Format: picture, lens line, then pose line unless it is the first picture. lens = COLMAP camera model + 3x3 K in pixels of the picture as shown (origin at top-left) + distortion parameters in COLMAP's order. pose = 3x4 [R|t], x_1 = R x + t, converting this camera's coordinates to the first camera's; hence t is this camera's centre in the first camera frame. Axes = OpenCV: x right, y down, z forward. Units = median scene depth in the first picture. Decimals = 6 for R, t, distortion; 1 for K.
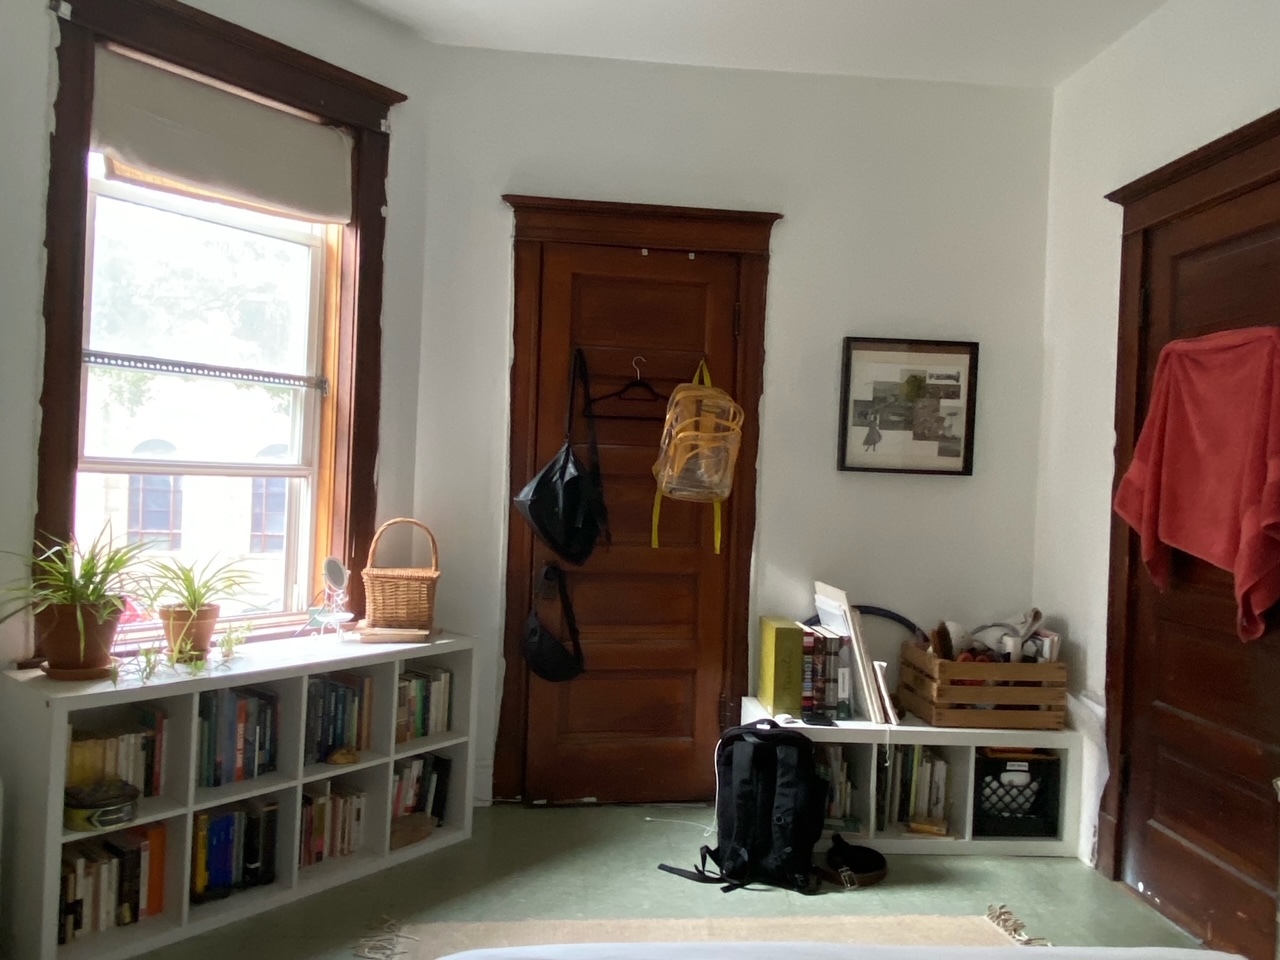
lens RADIAL K [[888.9, 0, 610.7], [0, 888.9, 480.0], [0, 0, 1]] dist [0.081508, -0.102355]
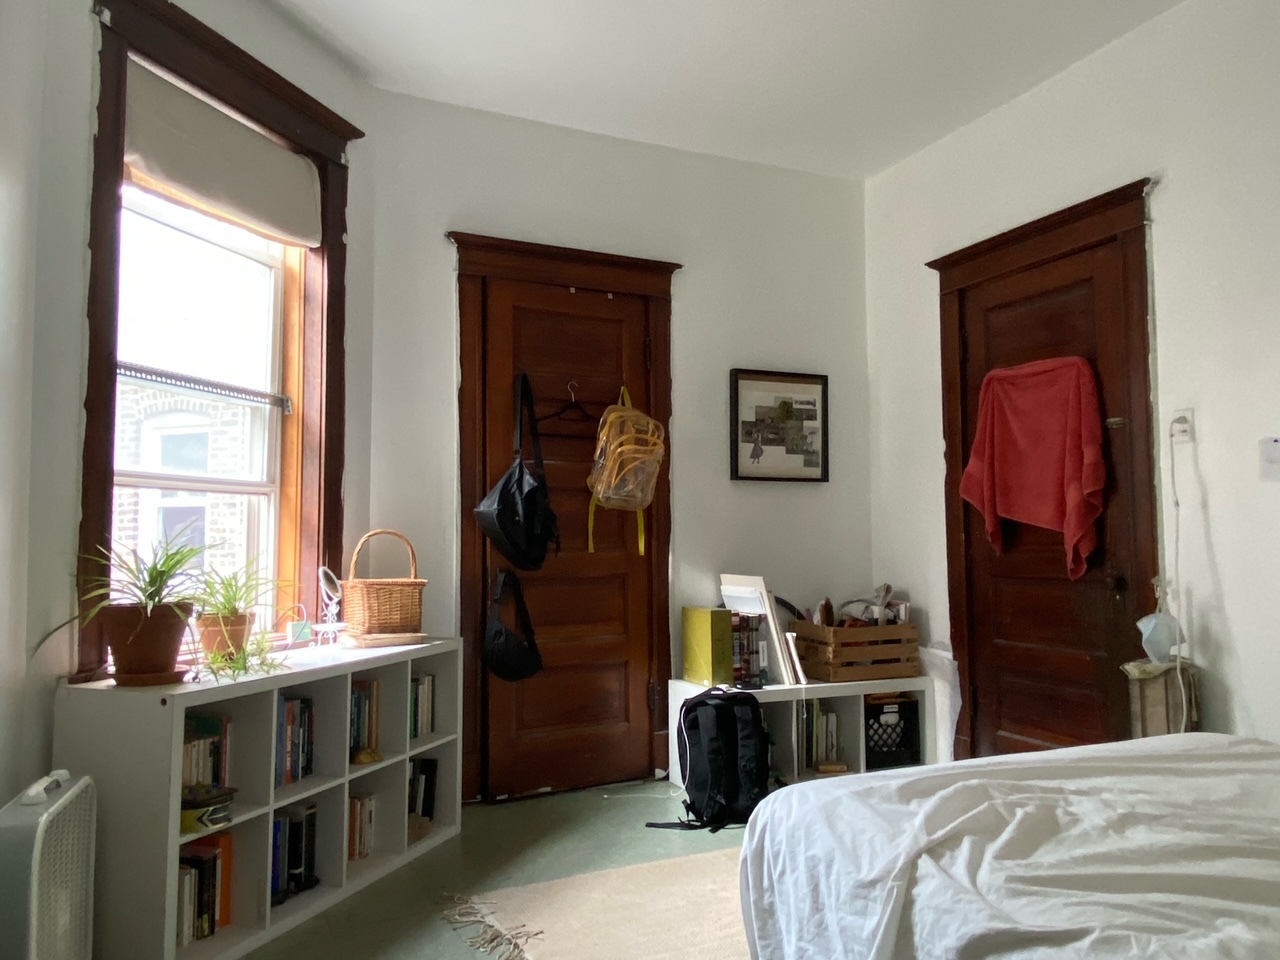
lens RADIAL K [[888.9, 0, 610.7], [0, 888.9, 480.0], [0, 0, 1]] dist [0.081508, -0.102355]
pose [[0.944164, -0.021854, 0.328751, -0.317011], [0.043008, 0.997435, -0.057212, 0.055289], [-0.326658, 0.068156, 0.942682, -0.068580]]
